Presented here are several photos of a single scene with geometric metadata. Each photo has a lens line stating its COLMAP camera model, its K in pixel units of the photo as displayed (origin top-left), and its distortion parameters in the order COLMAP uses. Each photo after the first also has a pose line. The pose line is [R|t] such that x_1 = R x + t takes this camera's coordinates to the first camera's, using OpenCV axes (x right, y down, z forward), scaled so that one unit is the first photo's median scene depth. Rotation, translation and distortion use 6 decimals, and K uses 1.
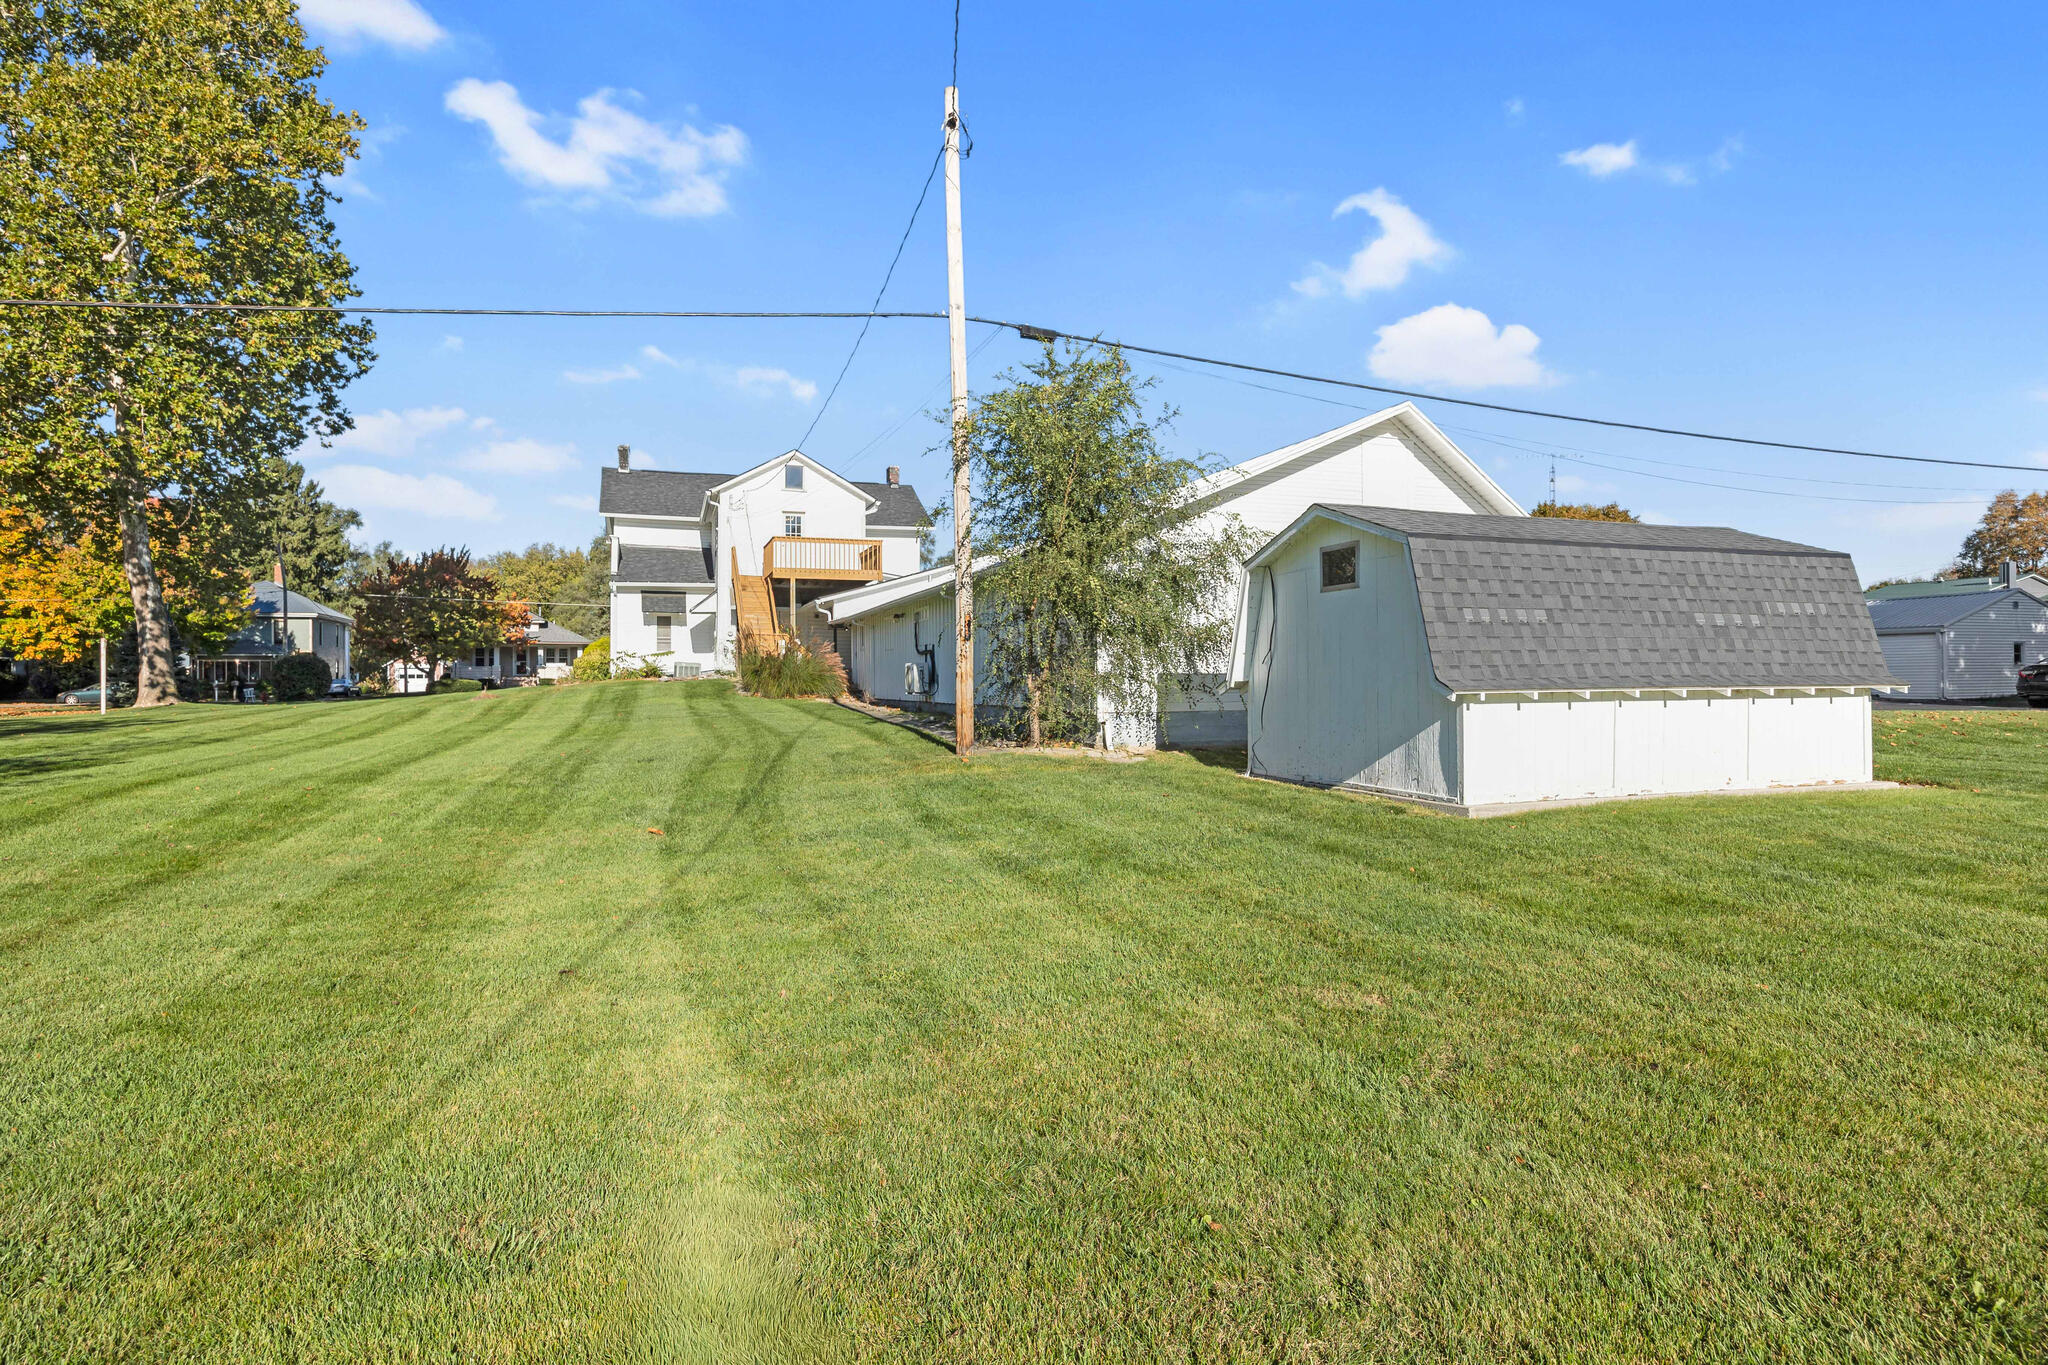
lens RADIAL K [[1073.8, 0, 1028.1], [0, 1073.8, 653.7], [0, 0, 1]] dist [-0.013056, 0.000020]
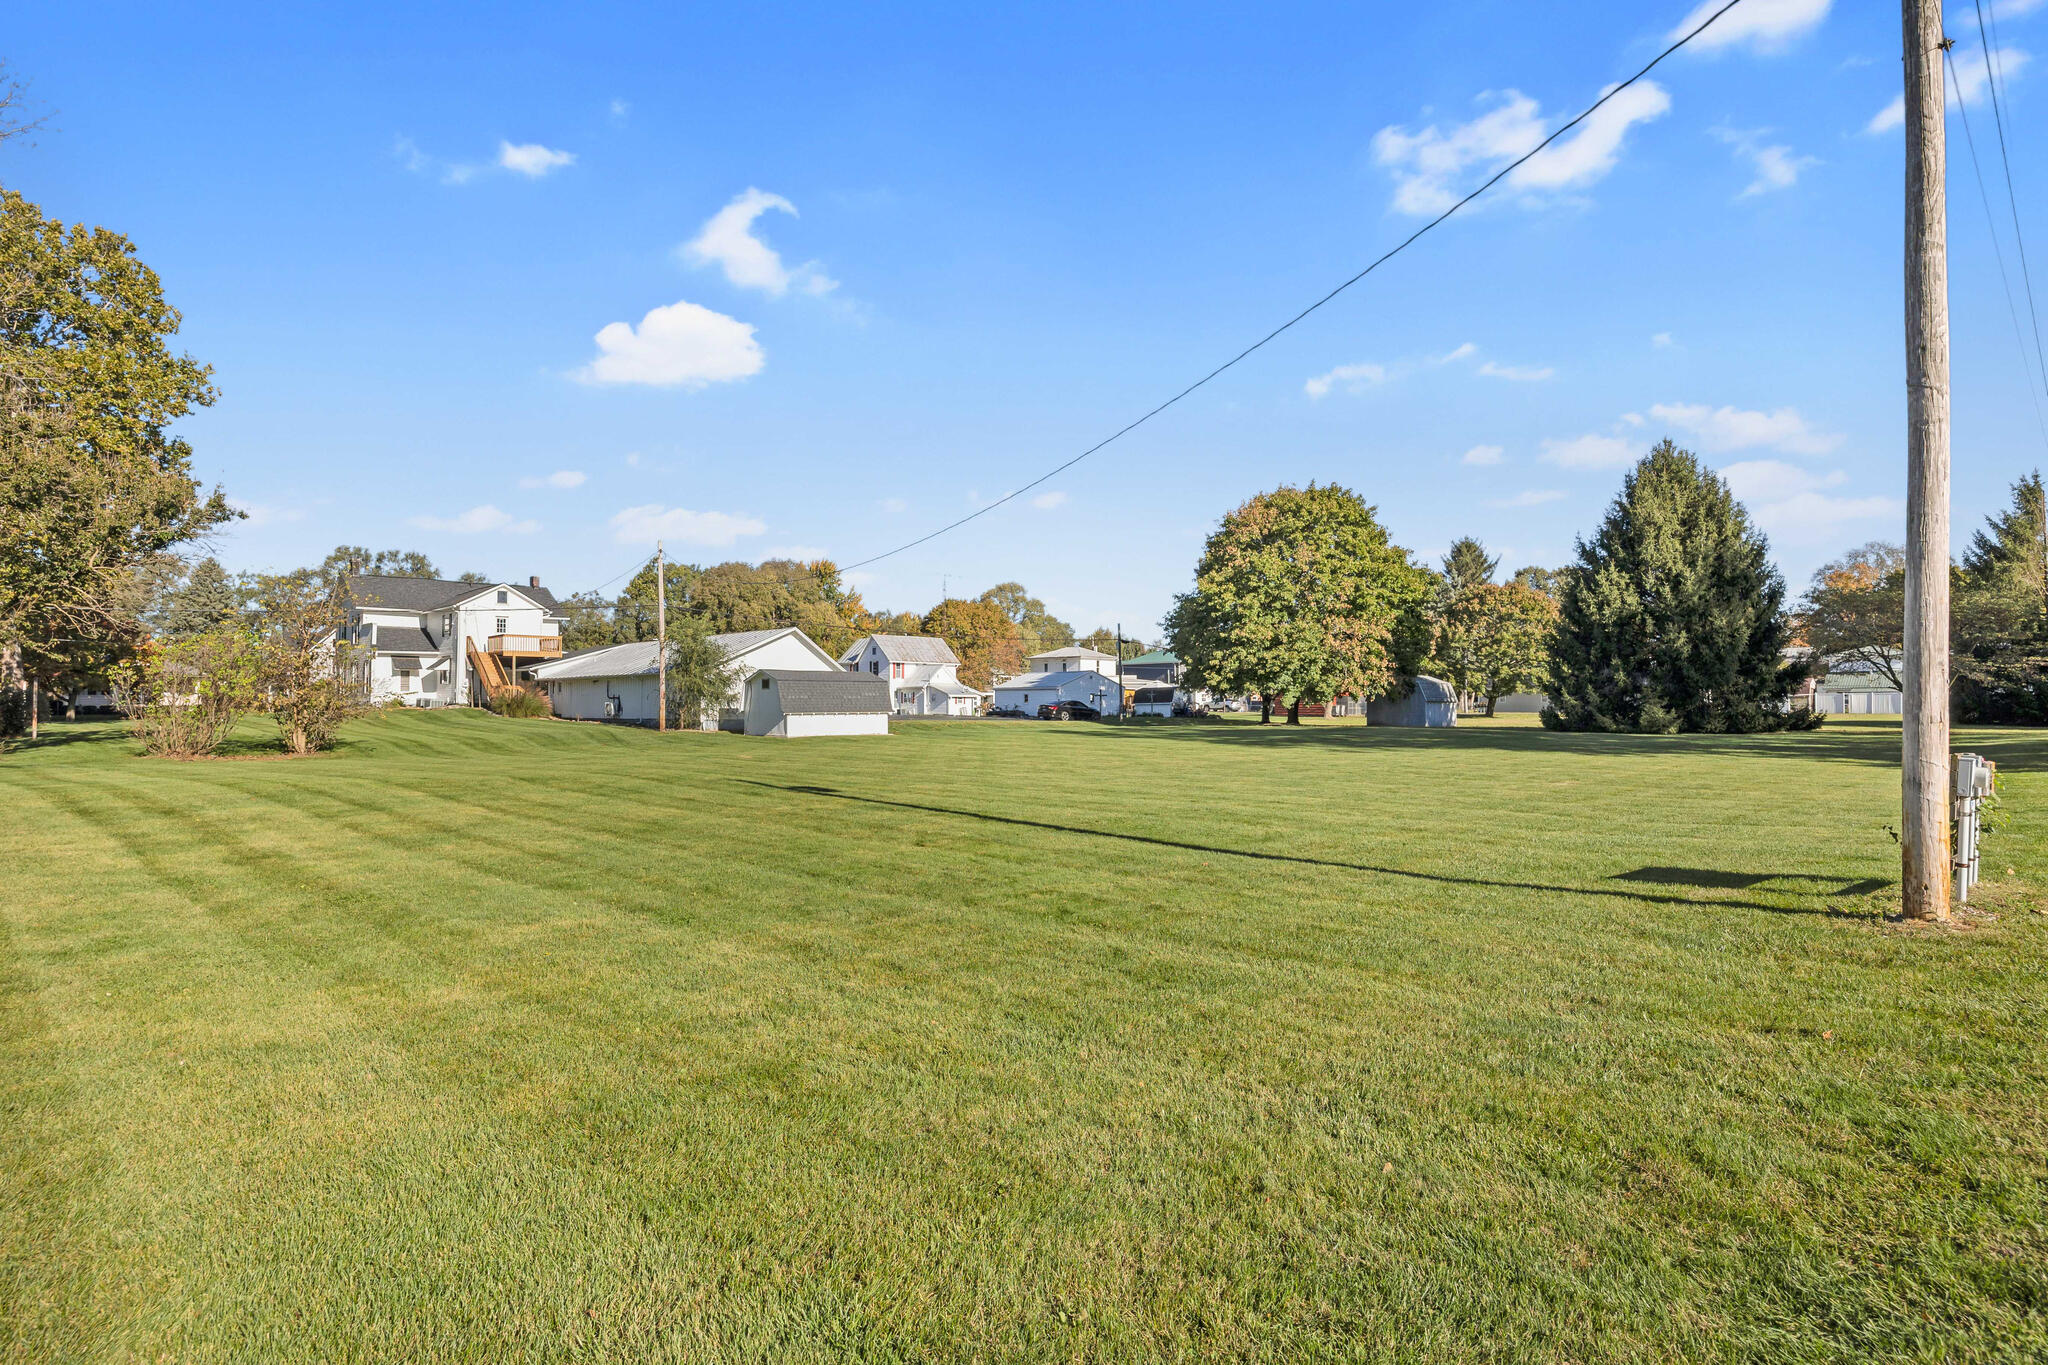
lens RADIAL K [[1073.8, 0, 1028.1], [0, 1073.8, 653.7], [0, 0, 1]] dist [-0.013056, 0.000020]
pose [[0.905344, 0.022644, 0.424075, -0.167967], [-0.012199, 0.999552, -0.027331, -0.027998], [-0.424503, 0.019570, 0.905215, -0.962662]]
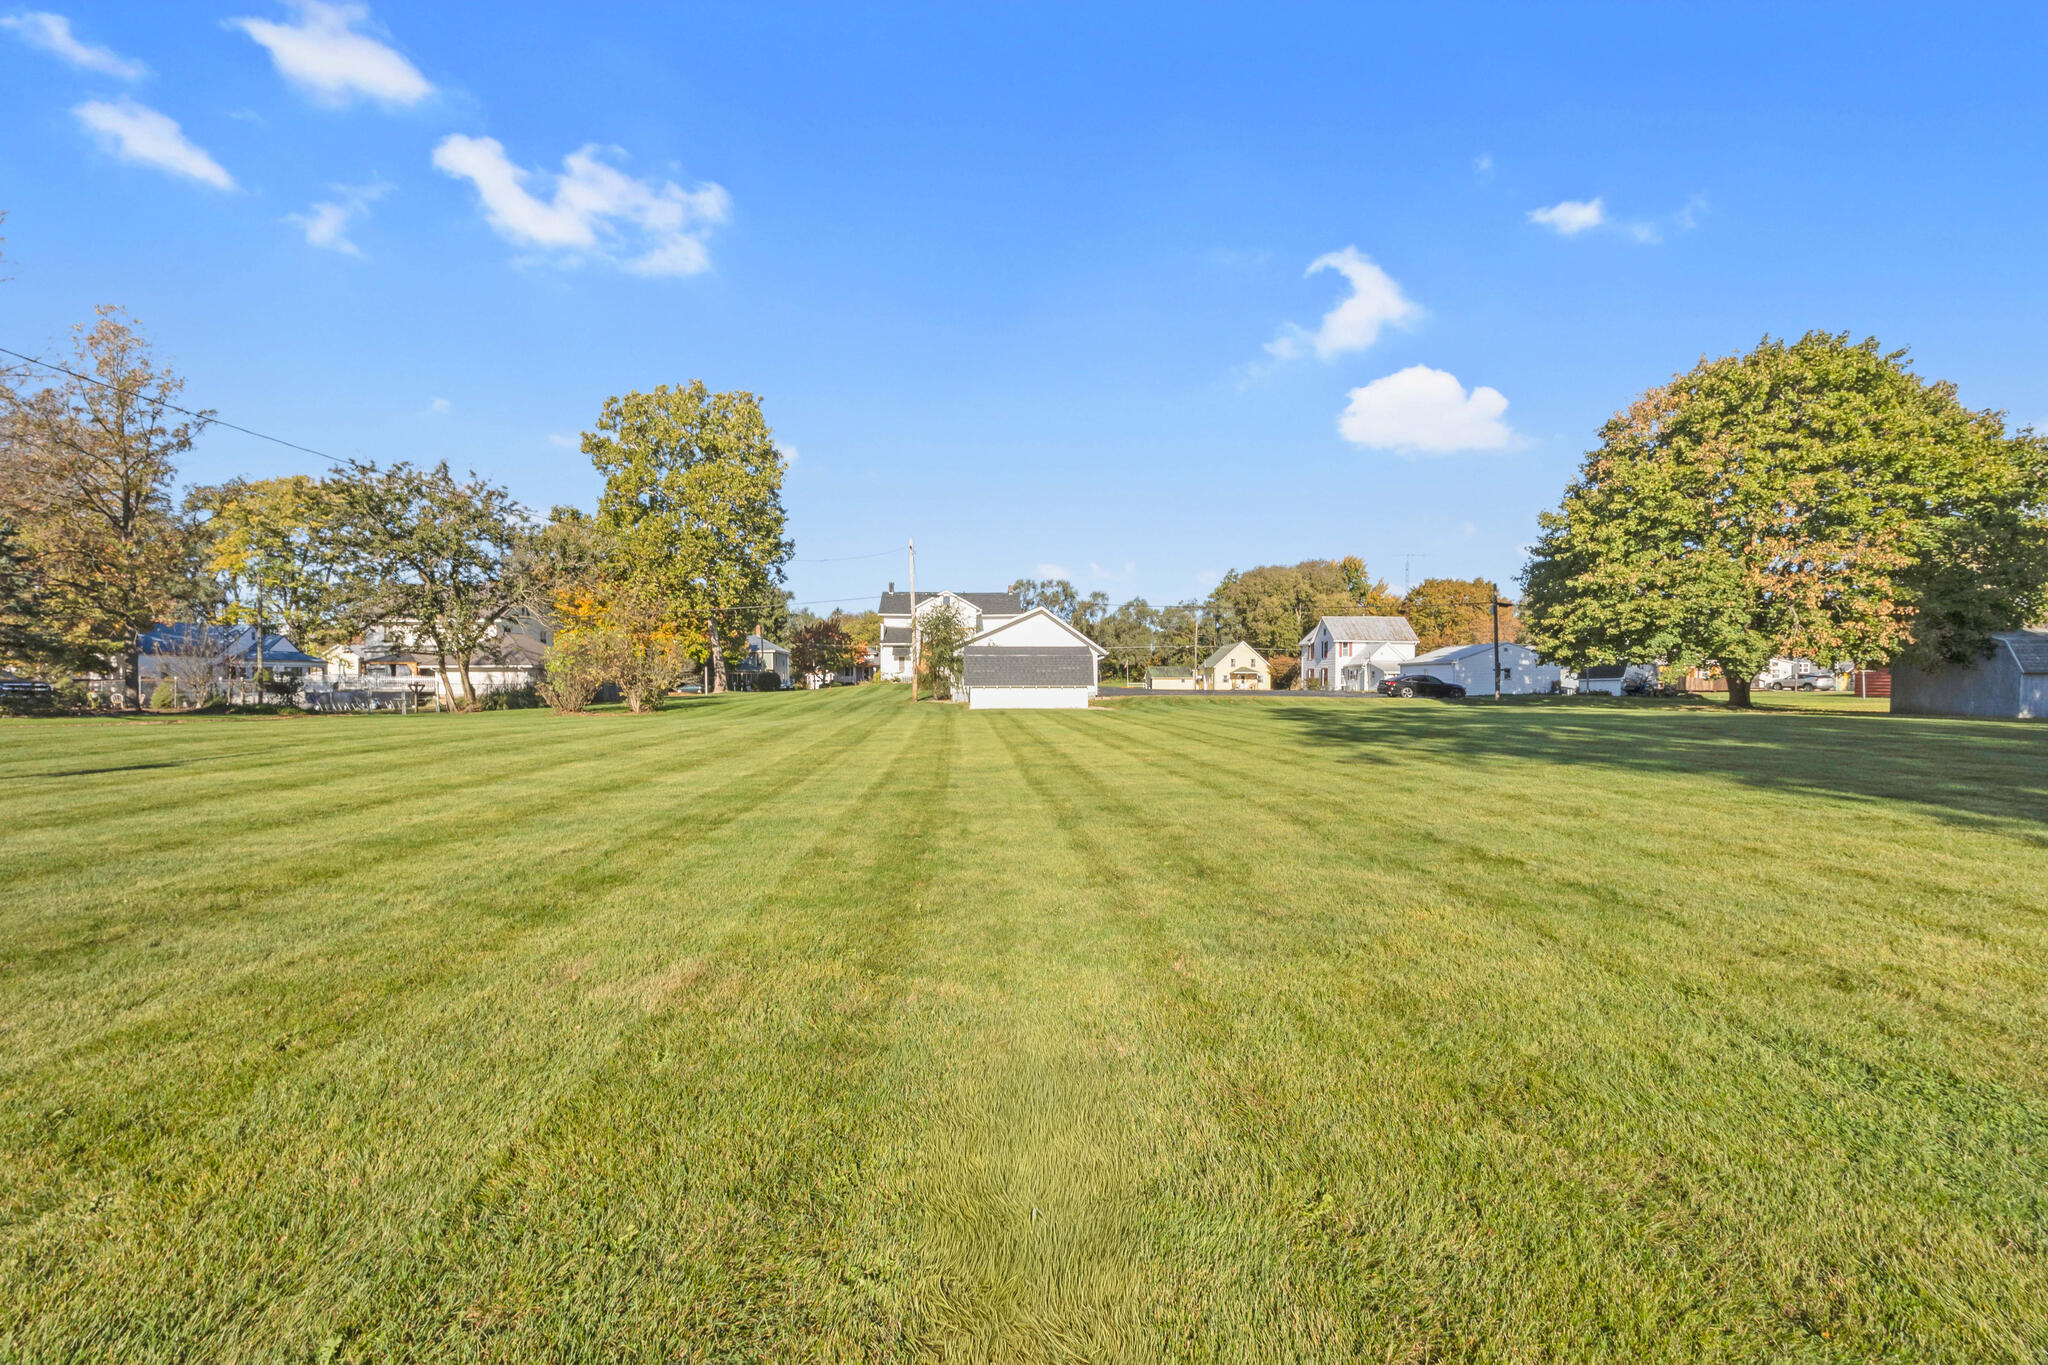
lens RADIAL K [[785.5, 0, 1024.0], [0, 785.5, 682.5], [0, 0, 1]] dist [-0.002196, -0.000340]
pose [[0.960882, 0.004030, -0.276928, 0.421696], [0.002220, 0.999750, 0.022252, -0.016134], [0.276949, -0.021996, 0.960633, -0.634964]]
